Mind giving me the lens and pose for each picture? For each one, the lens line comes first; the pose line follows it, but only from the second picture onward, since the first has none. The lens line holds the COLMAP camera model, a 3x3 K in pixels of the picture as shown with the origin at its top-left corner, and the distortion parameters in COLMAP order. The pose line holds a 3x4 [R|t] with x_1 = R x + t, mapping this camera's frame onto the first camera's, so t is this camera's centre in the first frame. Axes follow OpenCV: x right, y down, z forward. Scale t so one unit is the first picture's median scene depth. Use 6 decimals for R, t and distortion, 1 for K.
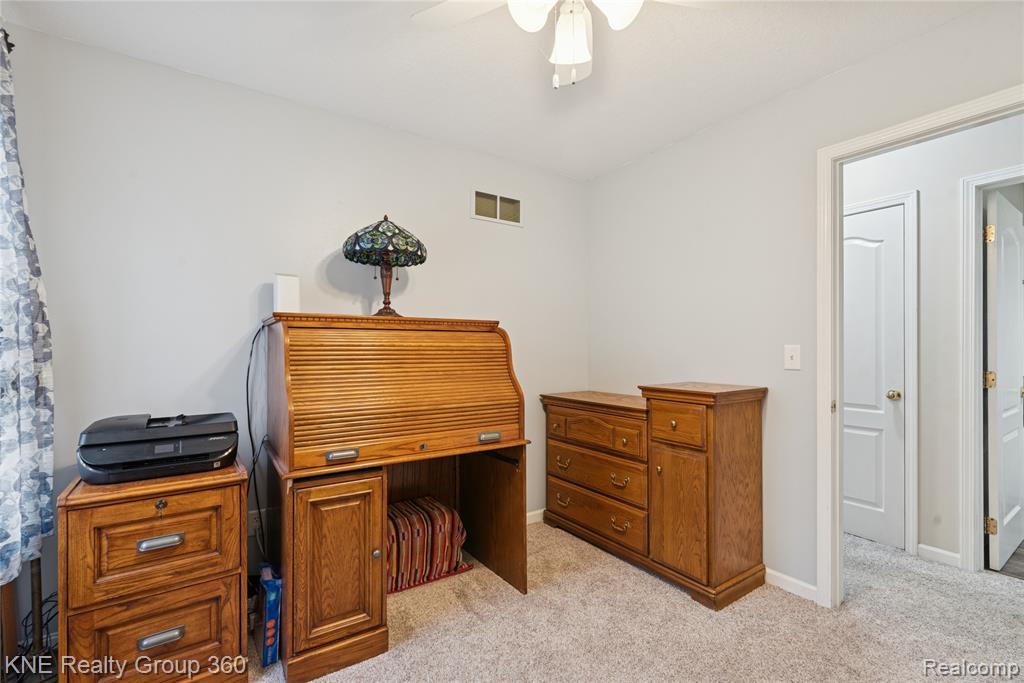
lens RADIAL K [[442.5, 0, 511.6], [0, 442.5, 351.6], [0, 0, 1]] dist [0.001366, -0.000304]
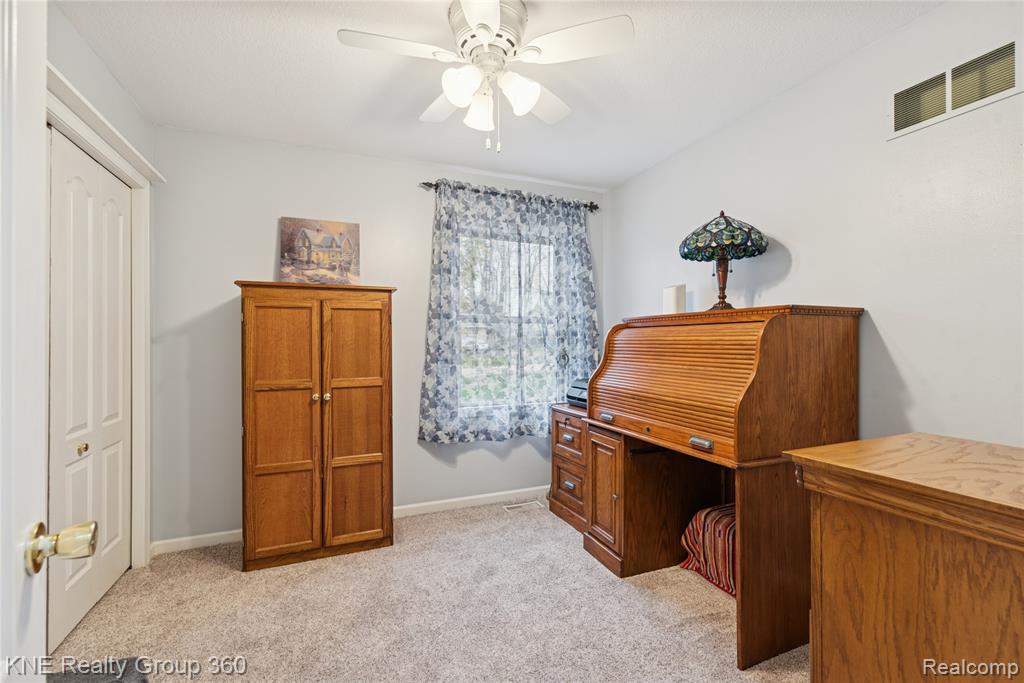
lens RADIAL K [[442.5, 0, 512.8], [0, 442.5, 337.0], [0, 0, 1]] dist [0.001366, -0.000304]
pose [[-0.191938, -0.010416, -0.981352, 0.811959], [-0.003972, 0.999944, -0.009836, -0.007152], [0.981399, 0.002010, -0.191969, 0.730291]]
